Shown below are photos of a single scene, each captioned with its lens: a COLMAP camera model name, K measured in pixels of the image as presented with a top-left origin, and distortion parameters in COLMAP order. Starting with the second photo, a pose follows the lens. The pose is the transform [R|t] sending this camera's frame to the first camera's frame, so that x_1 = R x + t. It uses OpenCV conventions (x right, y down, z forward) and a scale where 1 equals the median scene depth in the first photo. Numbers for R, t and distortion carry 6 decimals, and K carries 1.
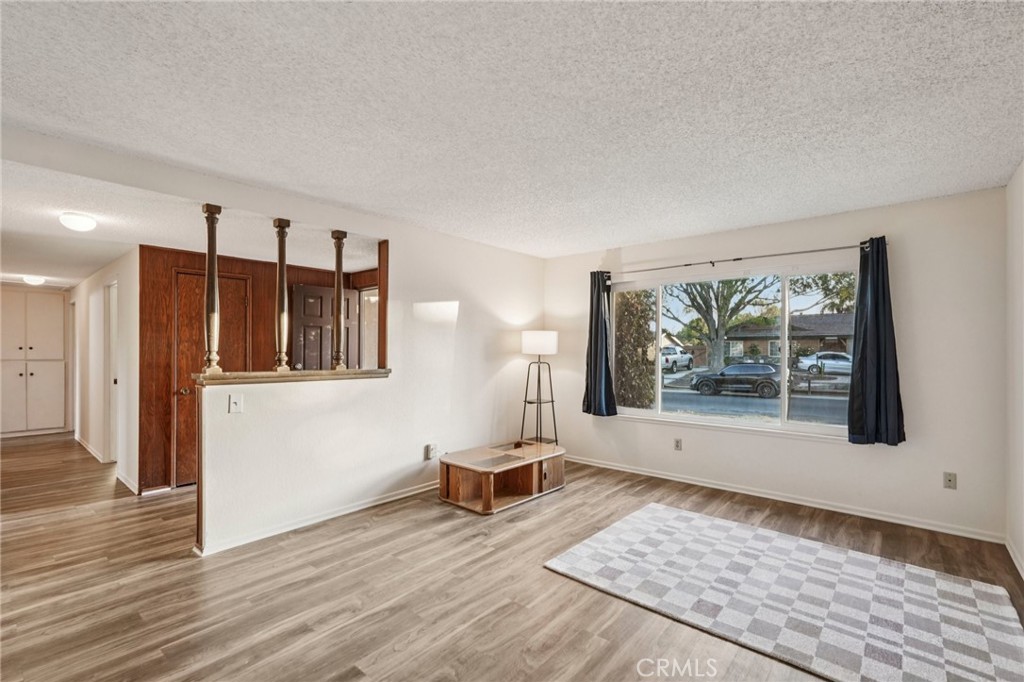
lens RADIAL K [[472.6, 0, 513.7], [0, 472.6, 346.3], [0, 0, 1]] dist [-0.001395, 0.016711]
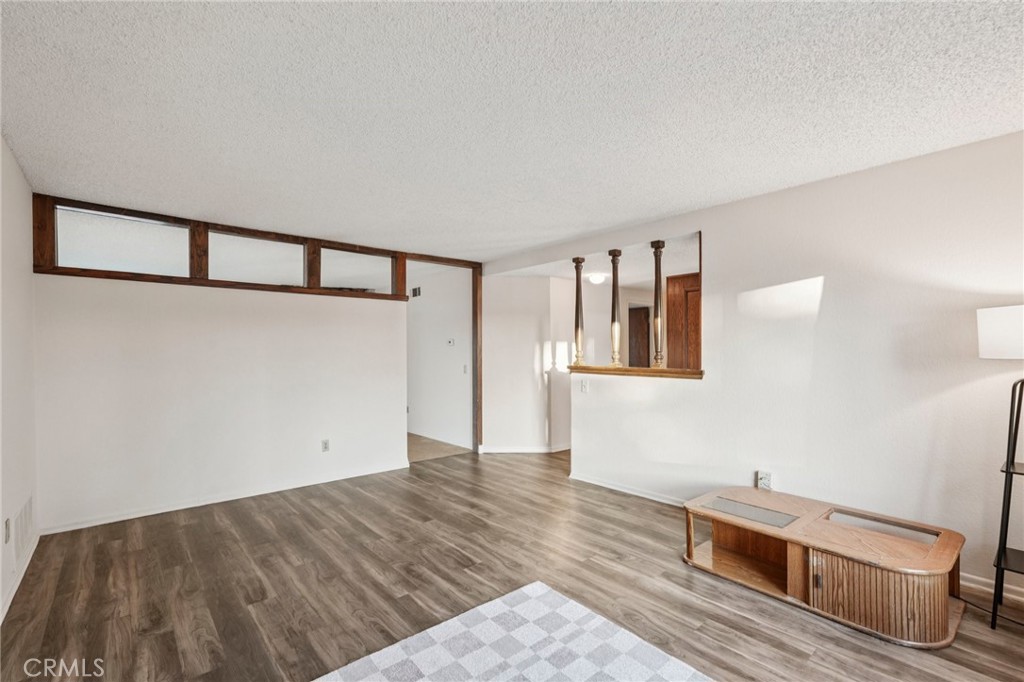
lens RADIAL K [[451.5, 0, 513.3], [0, 451.5, 337.9], [0, 0, 1]] dist [-0.022974, 0.013399]
pose [[-0.143882, -0.025405, -0.989269, 0.763422], [0.005165, 0.999638, -0.026422, 0.005075], [0.989581, -0.008911, -0.143698, 0.866955]]
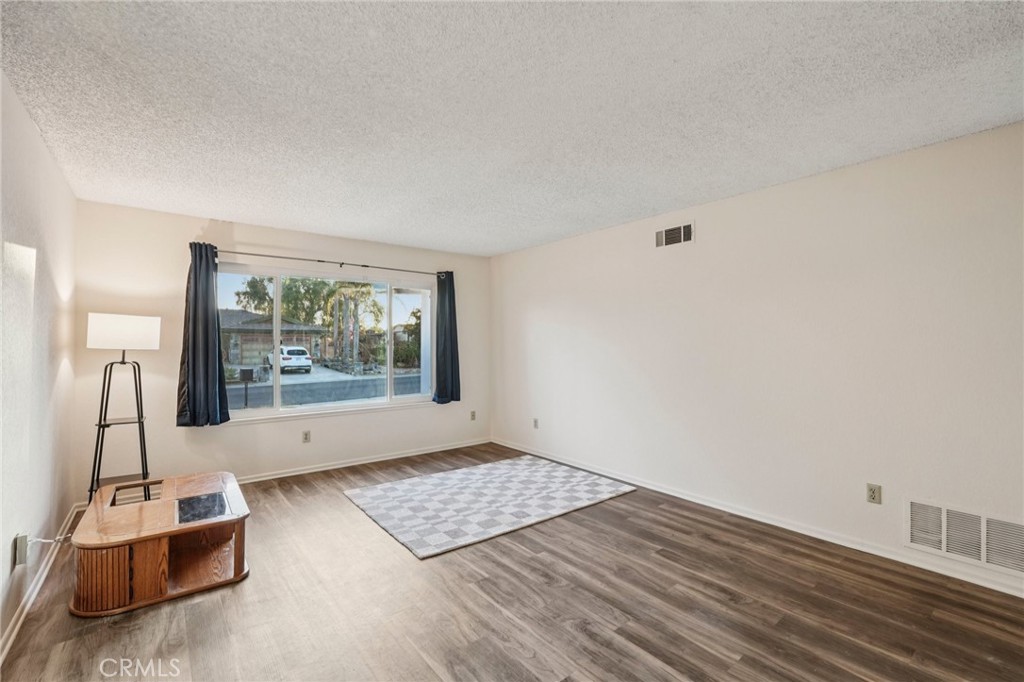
lens RADIAL K [[451.5, 0, 513.3], [0, 451.5, 337.9], [0, 0, 1]] dist [-0.022974, 0.013399]
pose [[0.185272, 0.010693, 0.982629, -0.663793], [-0.003484, 0.999942, -0.010224, 0.007454], [-0.982681, -0.001529, 0.185299, 0.506483]]
